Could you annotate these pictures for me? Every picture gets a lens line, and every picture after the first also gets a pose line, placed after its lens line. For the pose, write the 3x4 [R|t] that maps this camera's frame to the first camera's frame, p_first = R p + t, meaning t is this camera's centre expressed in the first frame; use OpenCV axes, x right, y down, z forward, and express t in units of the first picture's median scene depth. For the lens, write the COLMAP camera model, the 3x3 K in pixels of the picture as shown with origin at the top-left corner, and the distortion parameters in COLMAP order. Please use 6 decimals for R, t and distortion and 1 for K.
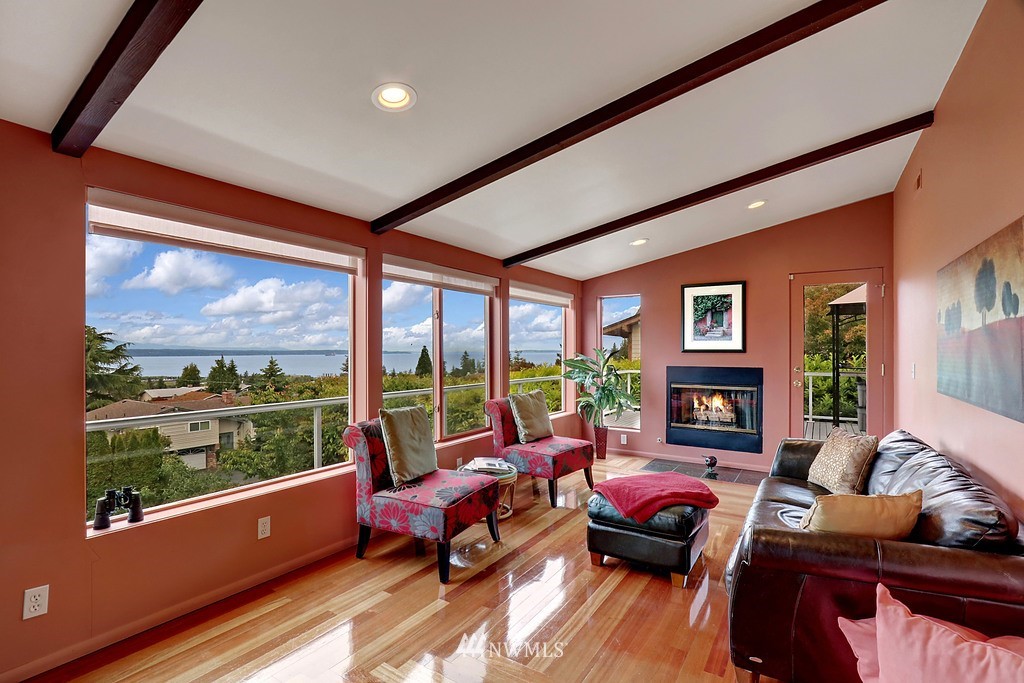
lens RADIAL K [[472.2, 0, 511.6], [0, 472.2, 349.8], [0, 0, 1]] dist [-0.015019, 0.001169]
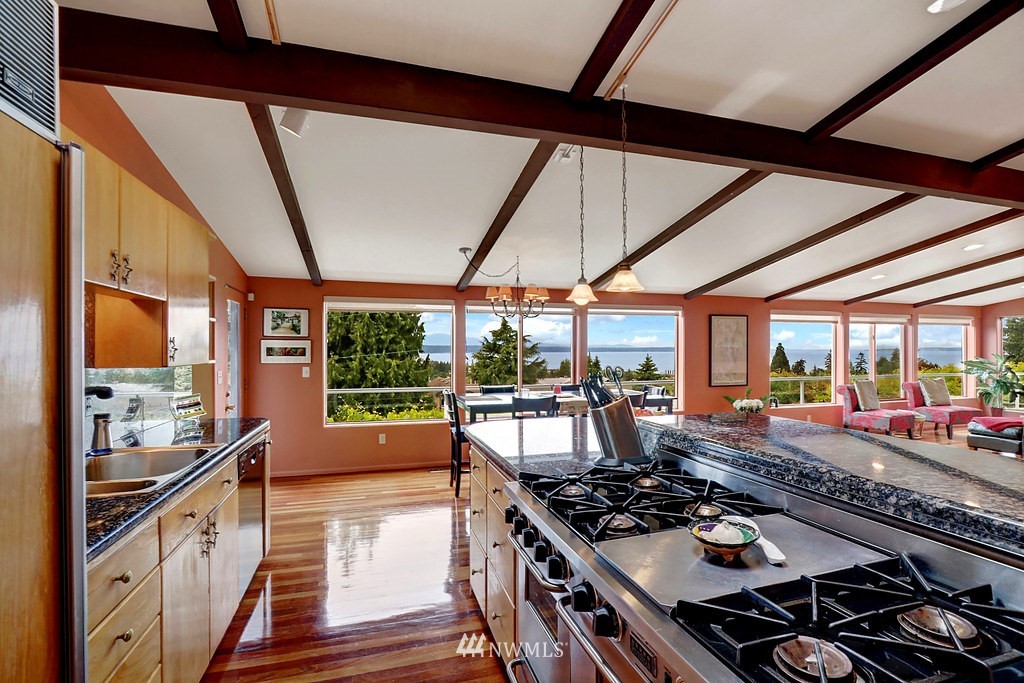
lens RADIAL K [[472.2, 0, 511.6], [0, 472.2, 349.8], [0, 0, 1]] dist [-0.015019, 0.001169]
pose [[0.768146, 0.004718, -0.640258, -0.048534], [-0.001006, 0.999981, 0.006162, -0.024147], [0.640274, -0.004089, 0.768135, -1.141699]]
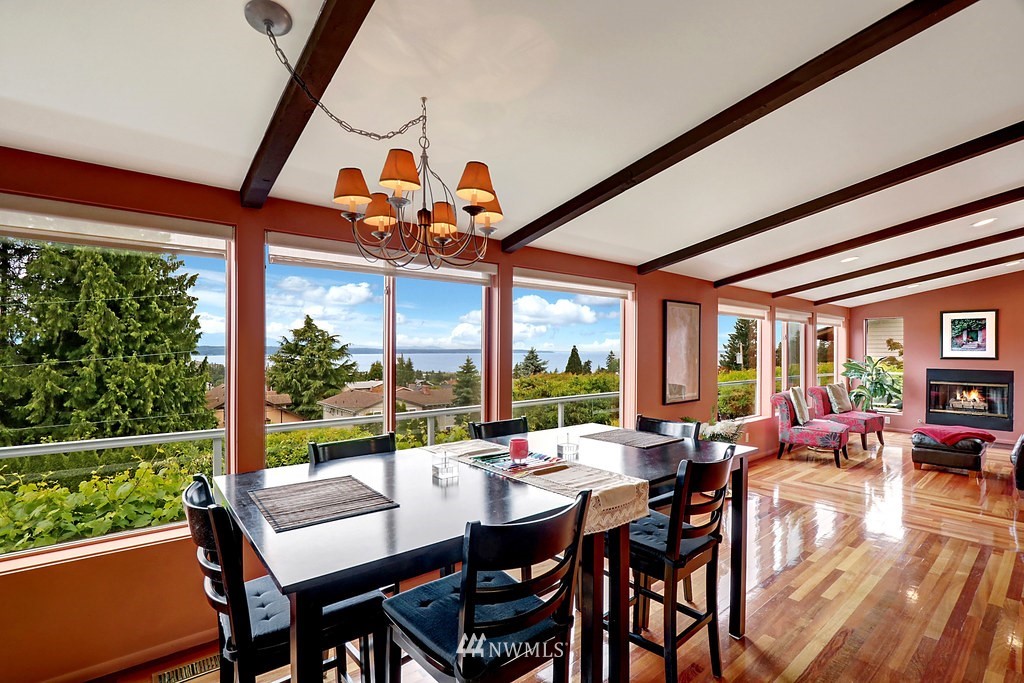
lens RADIAL K [[472.2, 0, 511.6], [0, 472.2, 349.8], [0, 0, 1]] dist [-0.015019, 0.001169]
pose [[0.955874, 0.004777, -0.293738, -0.469420], [-0.004586, 0.999989, 0.001338, -0.018520], [0.293742, 0.000068, 0.955885, -0.733351]]
